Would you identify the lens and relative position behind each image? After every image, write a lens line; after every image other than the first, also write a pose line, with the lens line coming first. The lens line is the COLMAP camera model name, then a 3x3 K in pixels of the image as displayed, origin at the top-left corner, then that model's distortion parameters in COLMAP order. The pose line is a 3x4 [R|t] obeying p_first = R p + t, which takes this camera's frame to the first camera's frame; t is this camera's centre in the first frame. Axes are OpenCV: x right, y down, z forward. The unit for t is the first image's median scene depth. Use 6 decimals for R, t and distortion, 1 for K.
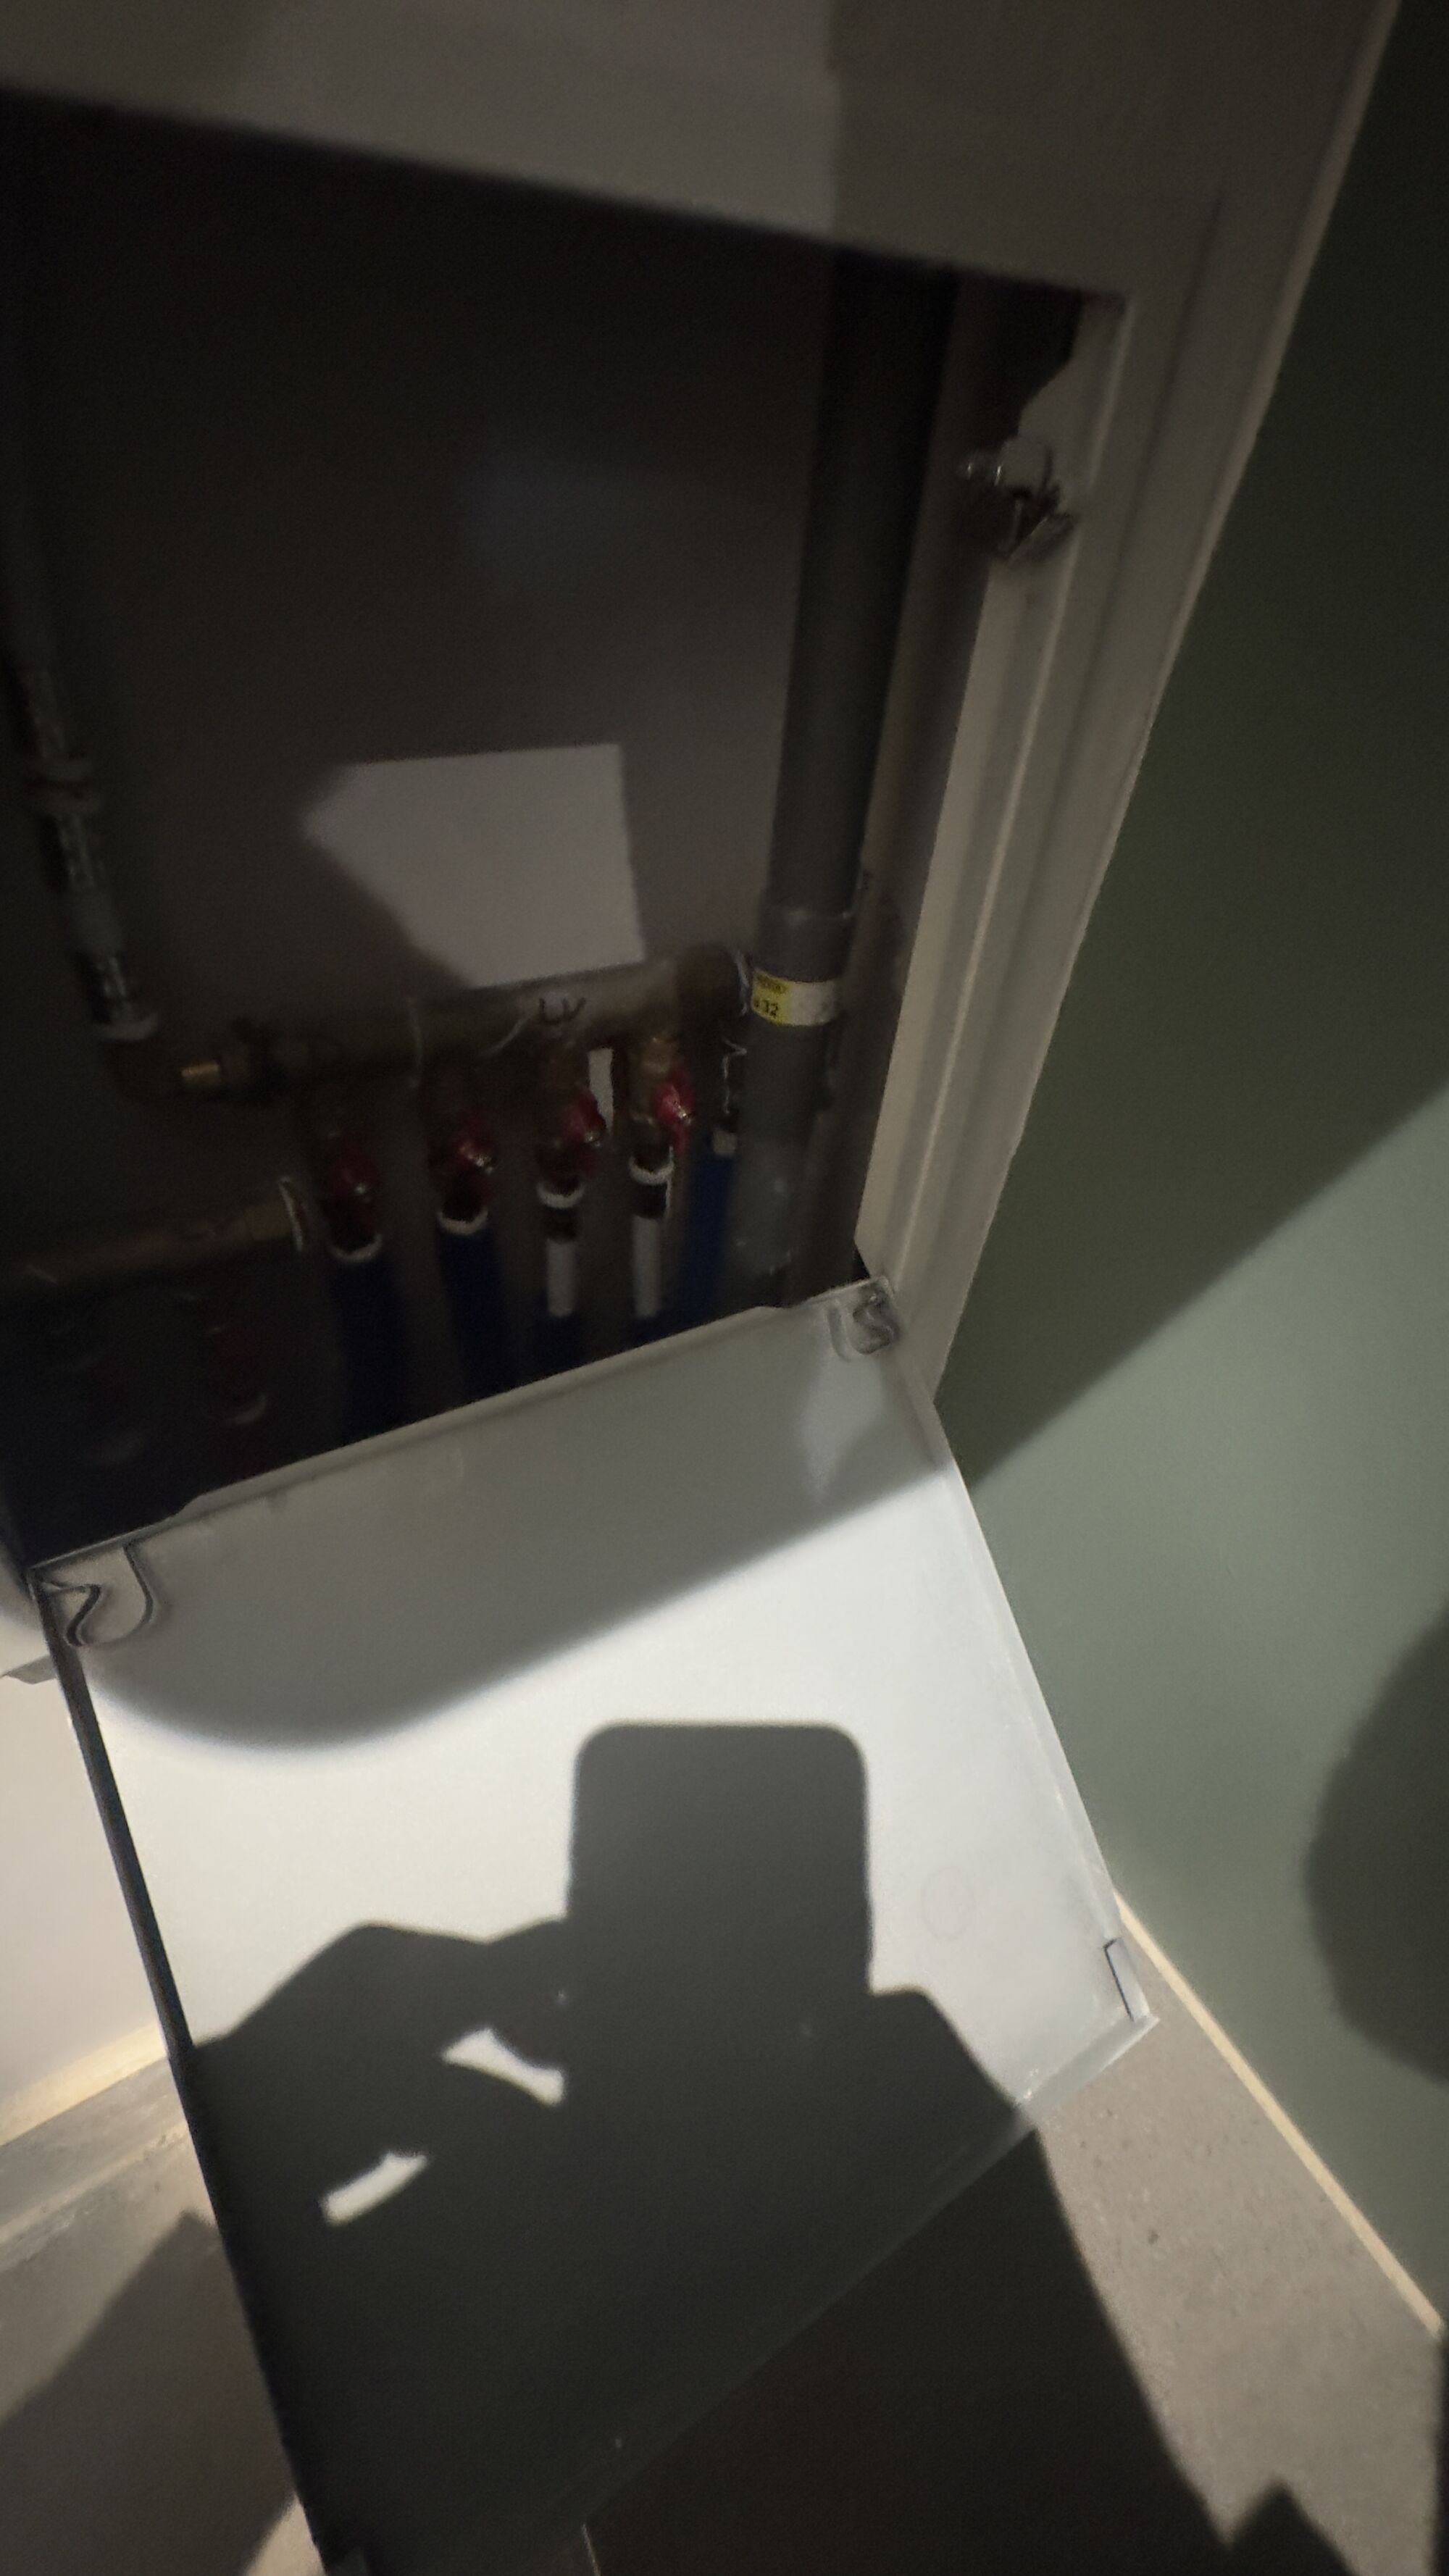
lens RADIAL K [[1021.2, 0, 731.8], [0, 1021.2, 1279.2], [0, 0, 1]] dist [-0.002089, 0.000085]
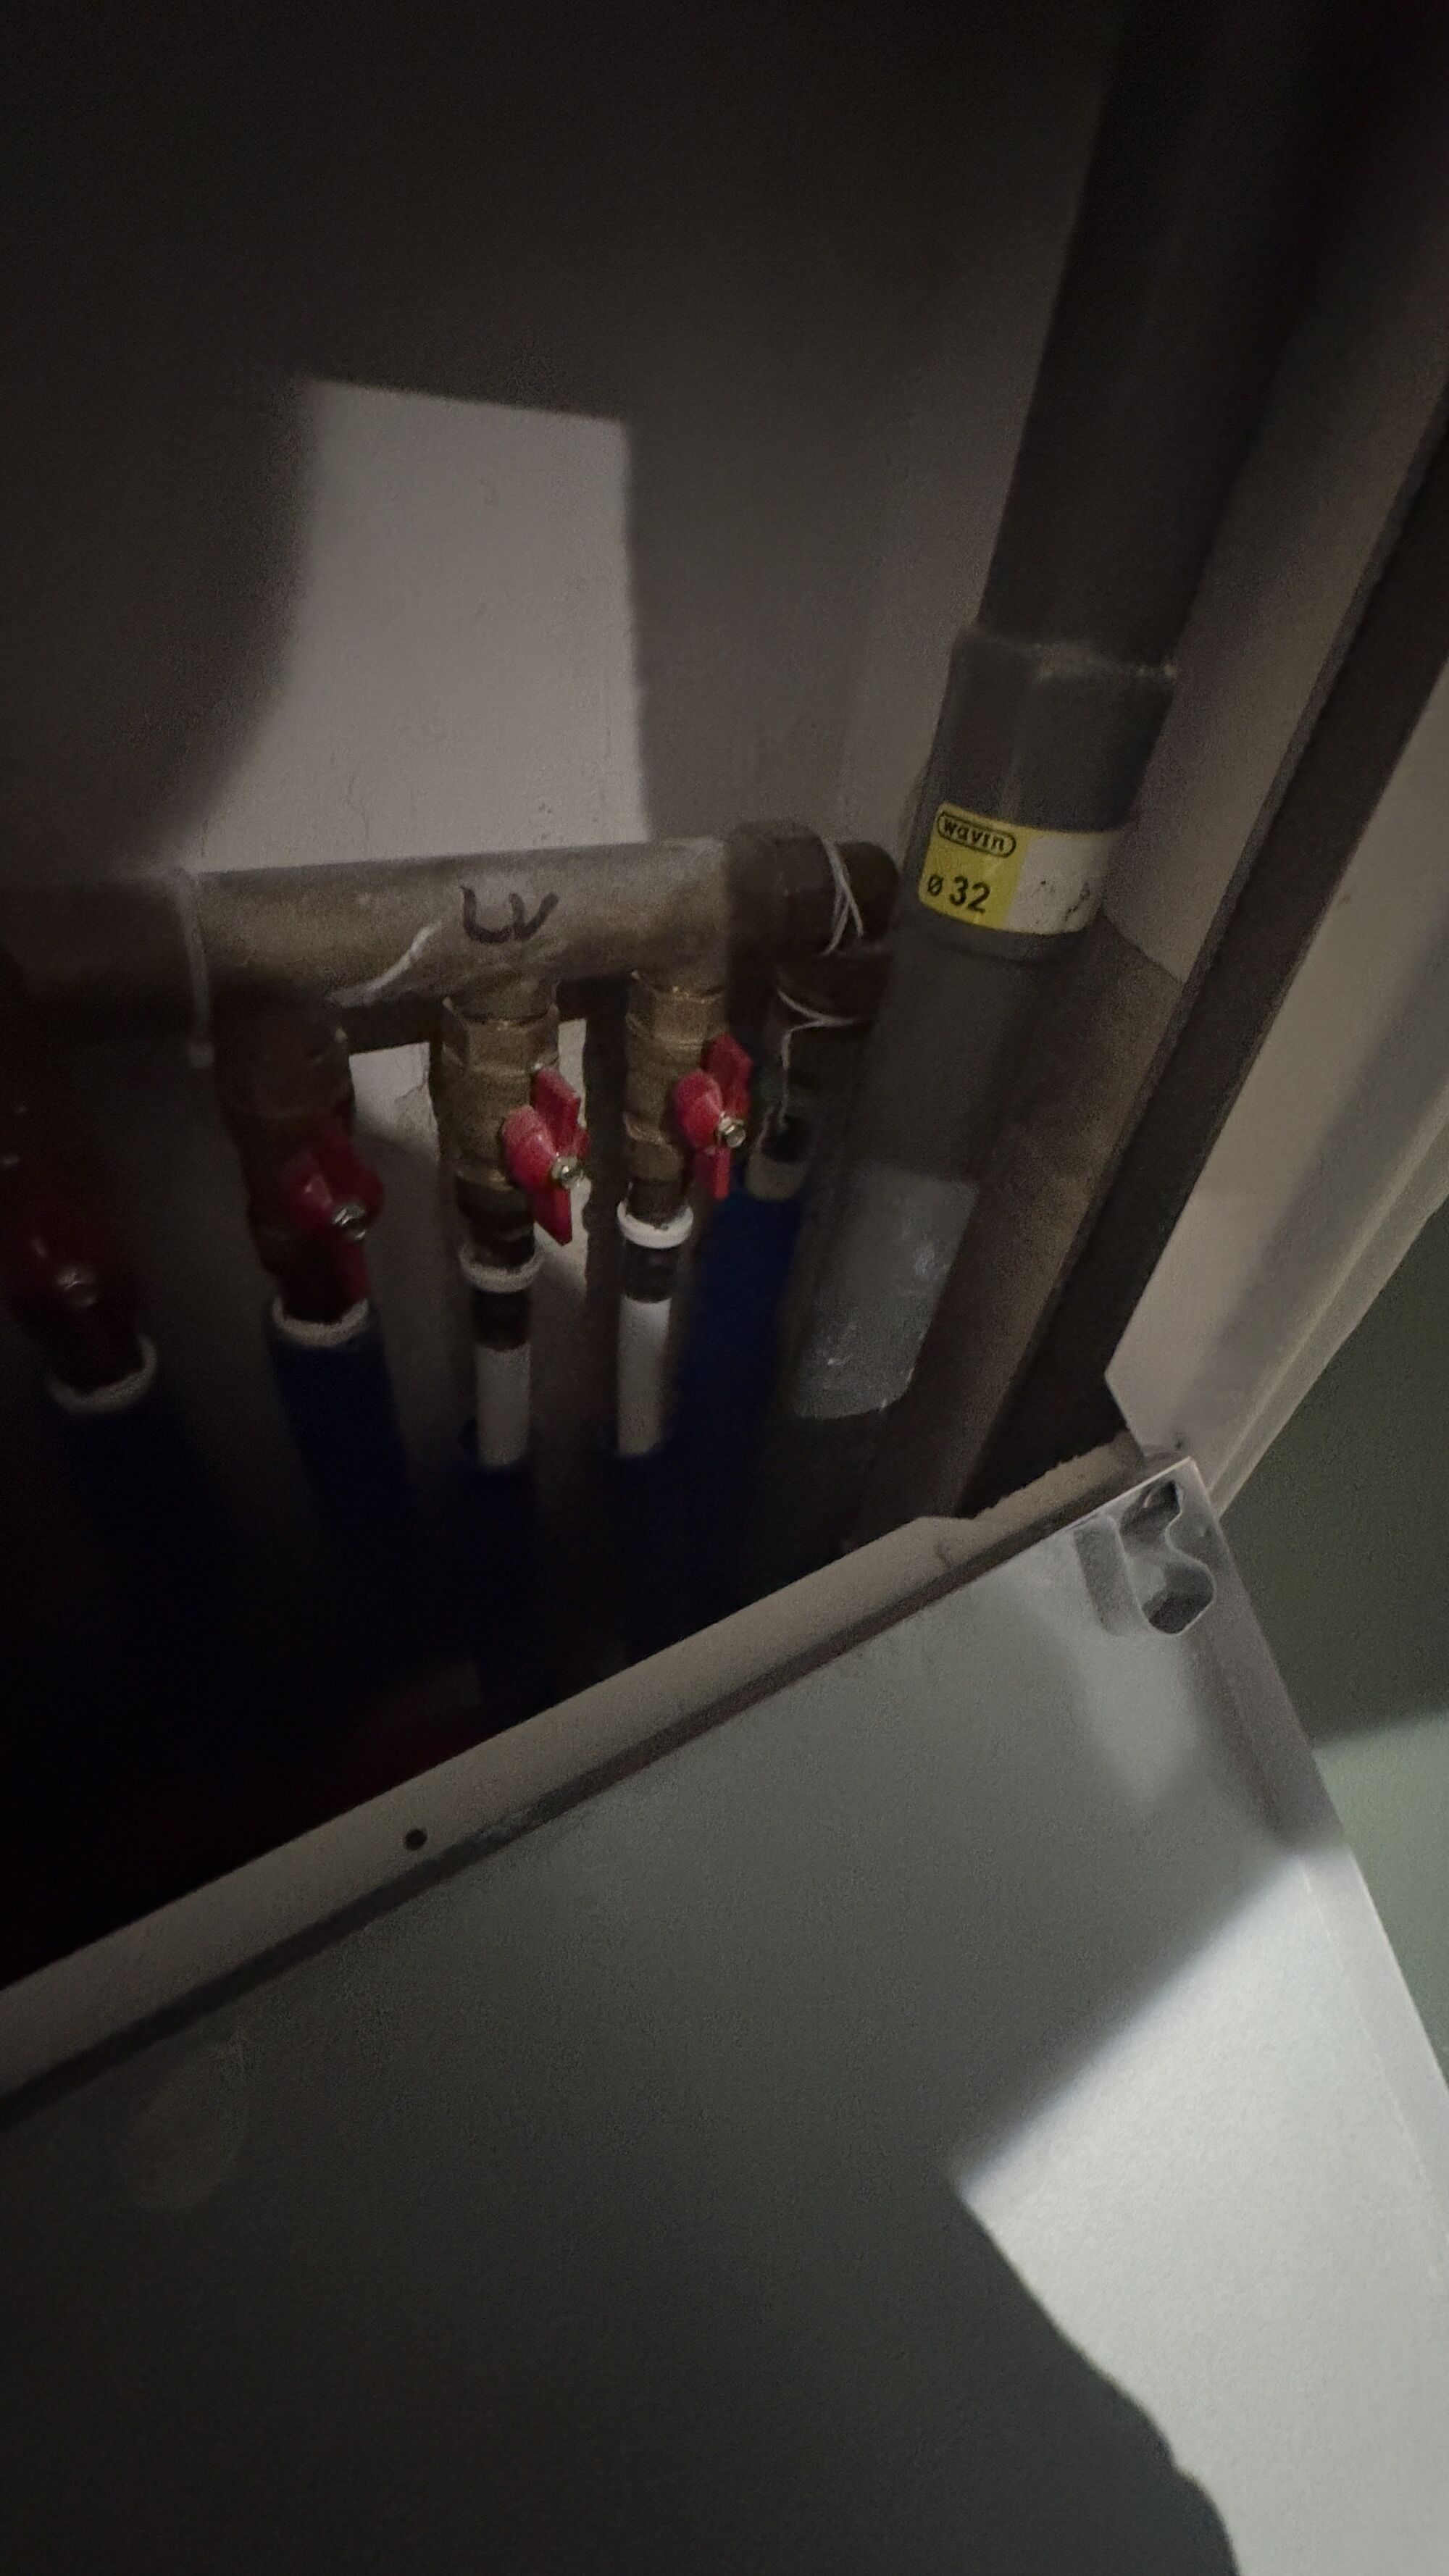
lens RADIAL K [[1021.2, 0, 716.3], [0, 1021.2, 1293.5], [0, 0, 1]] dist [-0.002089, 0.000085]
pose [[0.998741, -0.000959, 0.050156, -0.084246], [0.001458, 0.999950, -0.009917, -0.067399], [-0.050144, 0.009977, 0.998692, 0.461874]]
